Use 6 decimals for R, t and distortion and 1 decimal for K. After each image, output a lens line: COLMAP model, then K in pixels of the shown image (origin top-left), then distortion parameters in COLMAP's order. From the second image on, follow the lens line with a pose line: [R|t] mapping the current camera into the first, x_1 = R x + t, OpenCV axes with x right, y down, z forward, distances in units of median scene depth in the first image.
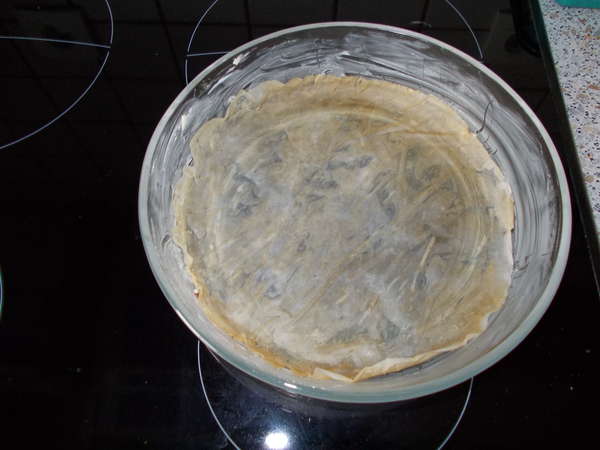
lens RADIAL K [[505.1, 0, 300.0], [0, 505.1, 225.0], [0, 0, 1]] dist [-0.003799, -0.035381]
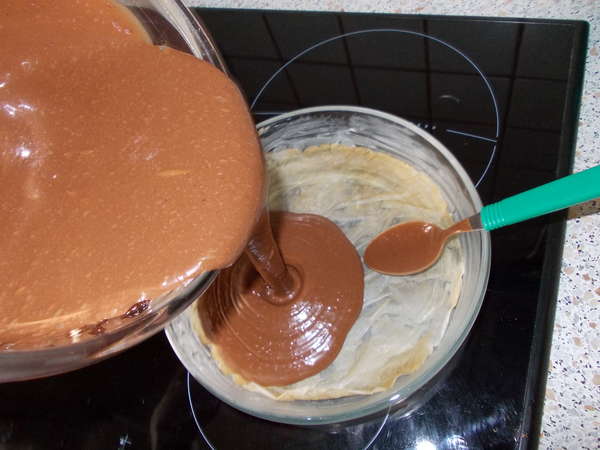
lens RADIAL K [[505.1, 0, 300.0], [0, 505.1, 225.0], [0, 0, 1]] dist [-0.003799, -0.035381]
pose [[0.928699, 0.150200, -0.339054, 0.407364], [-0.142130, 0.988651, 0.048663, -0.158163], [0.342516, 0.002997, 0.939507, -0.155084]]
